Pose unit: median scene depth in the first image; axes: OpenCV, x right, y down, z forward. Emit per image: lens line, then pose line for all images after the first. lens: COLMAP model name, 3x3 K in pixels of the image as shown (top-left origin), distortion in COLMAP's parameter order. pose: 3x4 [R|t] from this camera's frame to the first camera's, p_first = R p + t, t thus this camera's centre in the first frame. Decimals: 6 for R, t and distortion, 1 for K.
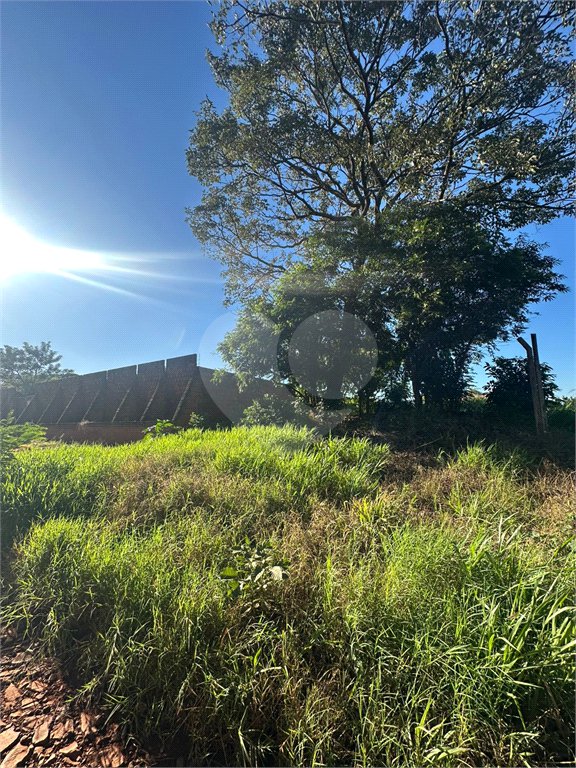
lens RADIAL K [[305.9, 0, 288.4], [0, 305.9, 384.4], [0, 0, 1]] dist [-0.002353, 0.000693]
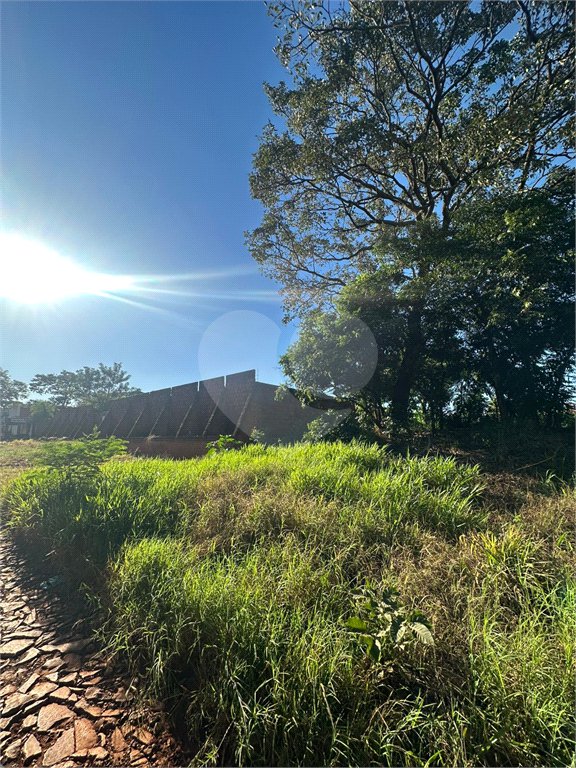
lens RADIAL K [[305.9, 0, 288.4], [0, 305.9, 384.4], [0, 0, 1]] dist [-0.002353, 0.000693]
pose [[0.987973, -0.018660, -0.153499, -0.056897], [0.011117, 0.998695, -0.049850, 0.001844], [0.154228, 0.047544, 0.986891, 0.030832]]
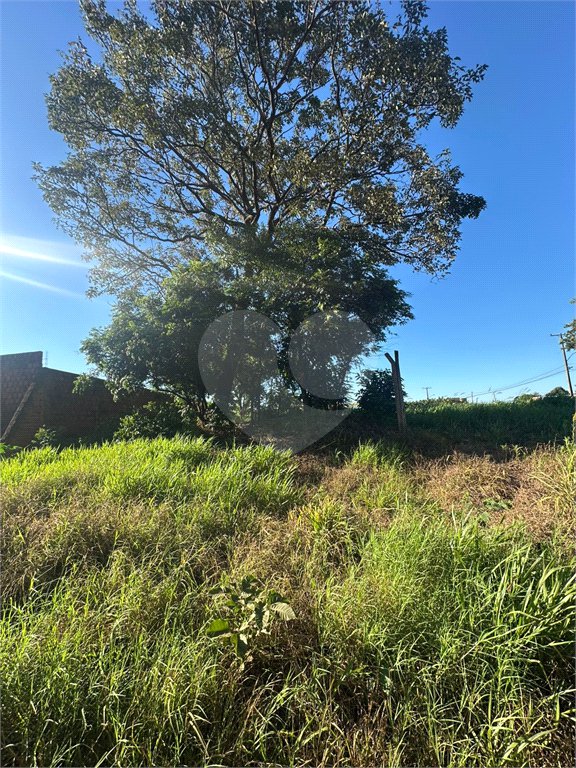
lens RADIAL K [[305.9, 0, 288.4], [0, 305.9, 384.4], [0, 0, 1]] dist [-0.002353, 0.000693]
pose [[0.907207, 0.016079, 0.420377, -0.088374], [-0.003852, 0.999545, -0.029919, 0.007408], [-0.420667, 0.025523, 0.906856, 0.053004]]
